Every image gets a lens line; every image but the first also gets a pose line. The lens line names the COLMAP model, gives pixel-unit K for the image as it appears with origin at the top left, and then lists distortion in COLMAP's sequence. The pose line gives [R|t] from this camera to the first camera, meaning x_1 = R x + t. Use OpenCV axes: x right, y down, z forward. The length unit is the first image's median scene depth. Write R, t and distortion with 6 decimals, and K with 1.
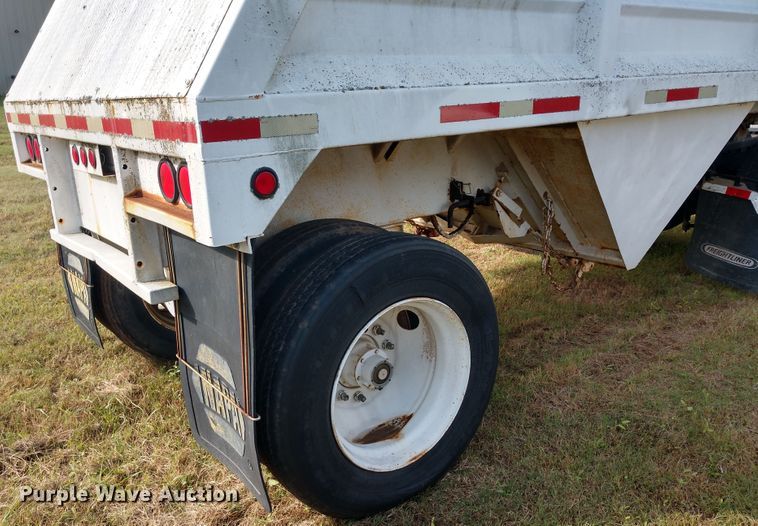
lens RADIAL K [[620.4, 0, 351.7], [0, 620.4, 296.4], [0, 0, 1]] dist [0.024188, 0.002630]
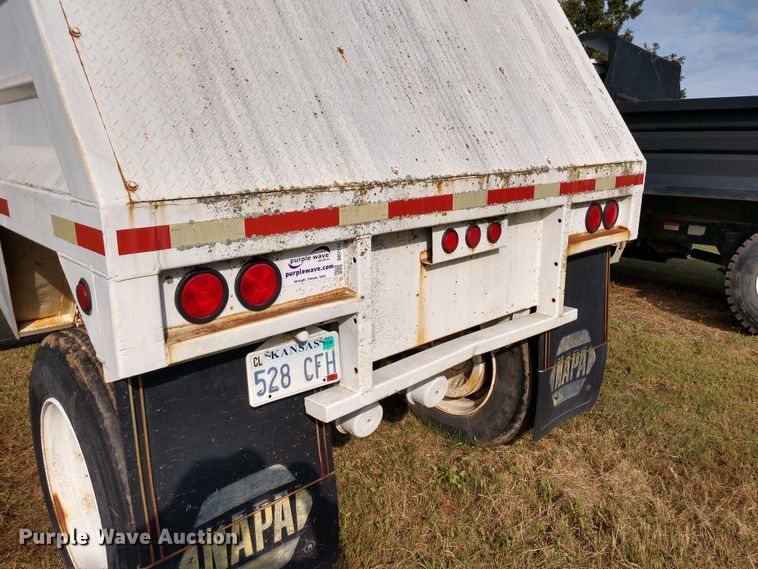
lens RADIAL K [[589.2, 0, 384.7], [0, 589.2, 273.0], [0, 0, 1]] dist [0.023693, -0.004286]
pose [[-0.097846, -0.196636, 0.975582, -1.268371], [0.319883, 0.922053, 0.217930, -0.408166], [-0.942391, 0.333396, -0.027319, 1.195181]]
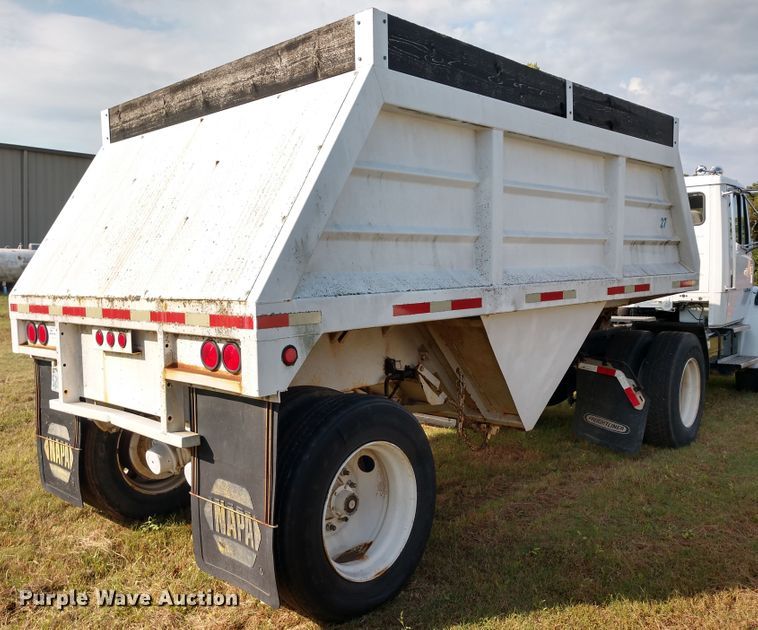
lens RADIAL K [[686.1, 0, 307.6], [0, 686.1, 331.0], [0, 0, 1]] dist [-0.006613, 0.063433]
pose [[0.993546, 0.004438, 0.113340, -0.193945], [0.022311, 0.972068, -0.233637, 0.101442], [-0.111211, 0.234658, 0.965695, -0.421508]]
